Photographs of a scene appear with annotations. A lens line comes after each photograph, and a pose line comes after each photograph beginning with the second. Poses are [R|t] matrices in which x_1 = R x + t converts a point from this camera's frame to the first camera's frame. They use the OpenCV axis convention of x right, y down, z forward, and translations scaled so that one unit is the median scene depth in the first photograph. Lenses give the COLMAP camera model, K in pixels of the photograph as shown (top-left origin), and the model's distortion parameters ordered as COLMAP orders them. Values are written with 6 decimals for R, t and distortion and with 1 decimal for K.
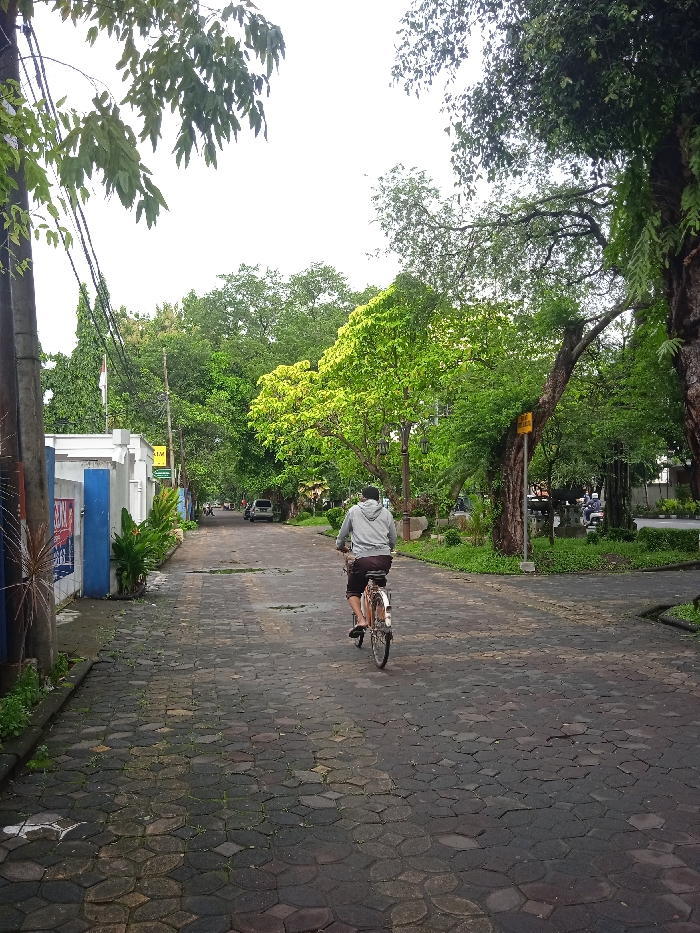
lens RADIAL K [[781.9, 0, 343.7], [0, 781.9, 472.7], [0, 0, 1]] dist [-0.002703, -0.006603]
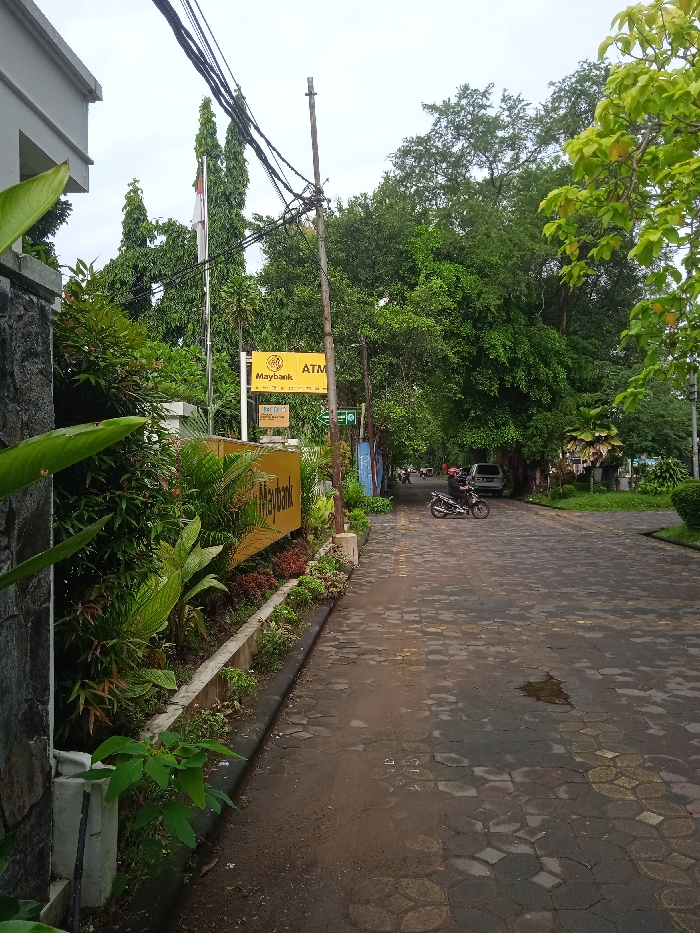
lens RADIAL K [[781.9, 0, 348.8], [0, 781.9, 468.7], [0, 0, 1]] dist [-0.002703, -0.006603]
pose [[0.971902, 0.012249, -0.235067, -0.072363], [-0.003021, 0.999212, 0.039577, 0.014876], [0.235367, -0.037755, 0.971173, 0.379790]]
